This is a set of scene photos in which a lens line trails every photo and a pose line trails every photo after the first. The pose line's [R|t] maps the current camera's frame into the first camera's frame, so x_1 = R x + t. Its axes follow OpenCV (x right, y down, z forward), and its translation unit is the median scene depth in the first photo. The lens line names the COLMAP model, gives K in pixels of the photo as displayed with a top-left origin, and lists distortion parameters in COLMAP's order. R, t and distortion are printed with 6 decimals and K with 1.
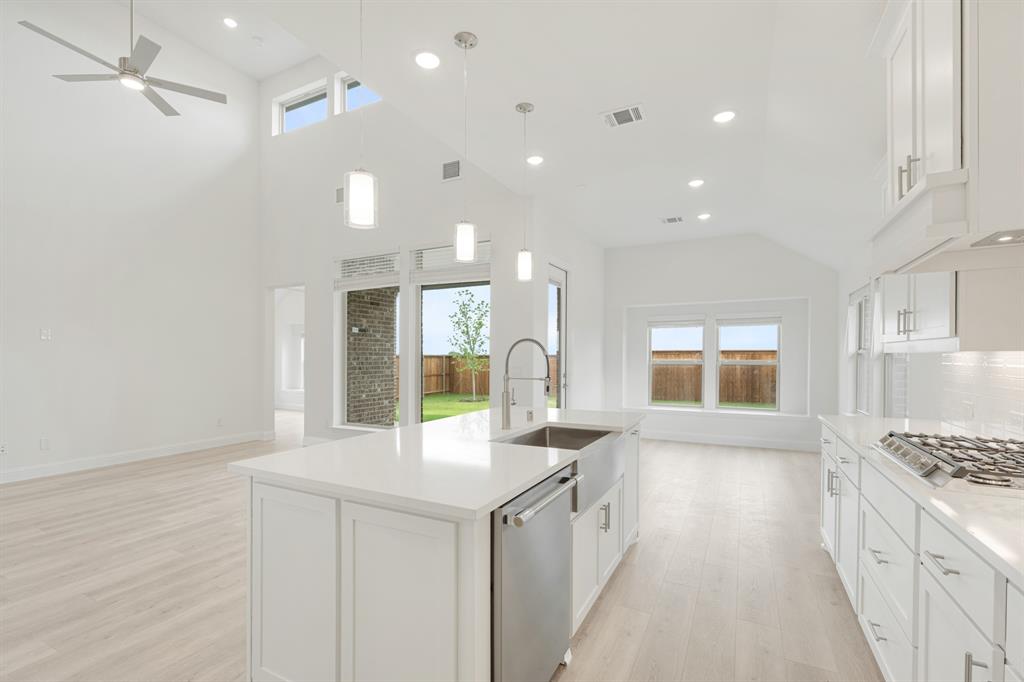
lens RADIAL K [[455.9, 0, 513.3], [0, 455.9, 357.3], [0, 0, 1]] dist [0.001146, -0.000274]
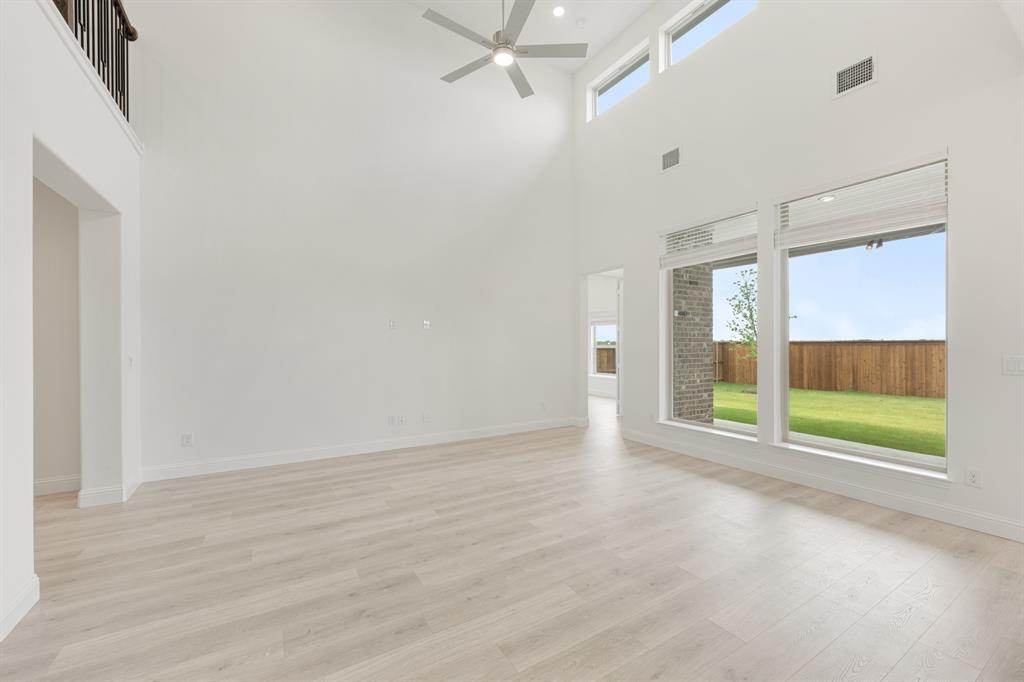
lens RADIAL K [[415.5, 0, 512.0], [0, 415.5, 341.0], [0, 0, 1]] dist [0.002761, 0.000196]
pose [[0.850844, -0.003906, -0.525404, -0.186149], [0.000331, 0.999976, -0.006898, 0.000236], [0.525418, 0.005695, 0.850825, 0.137664]]
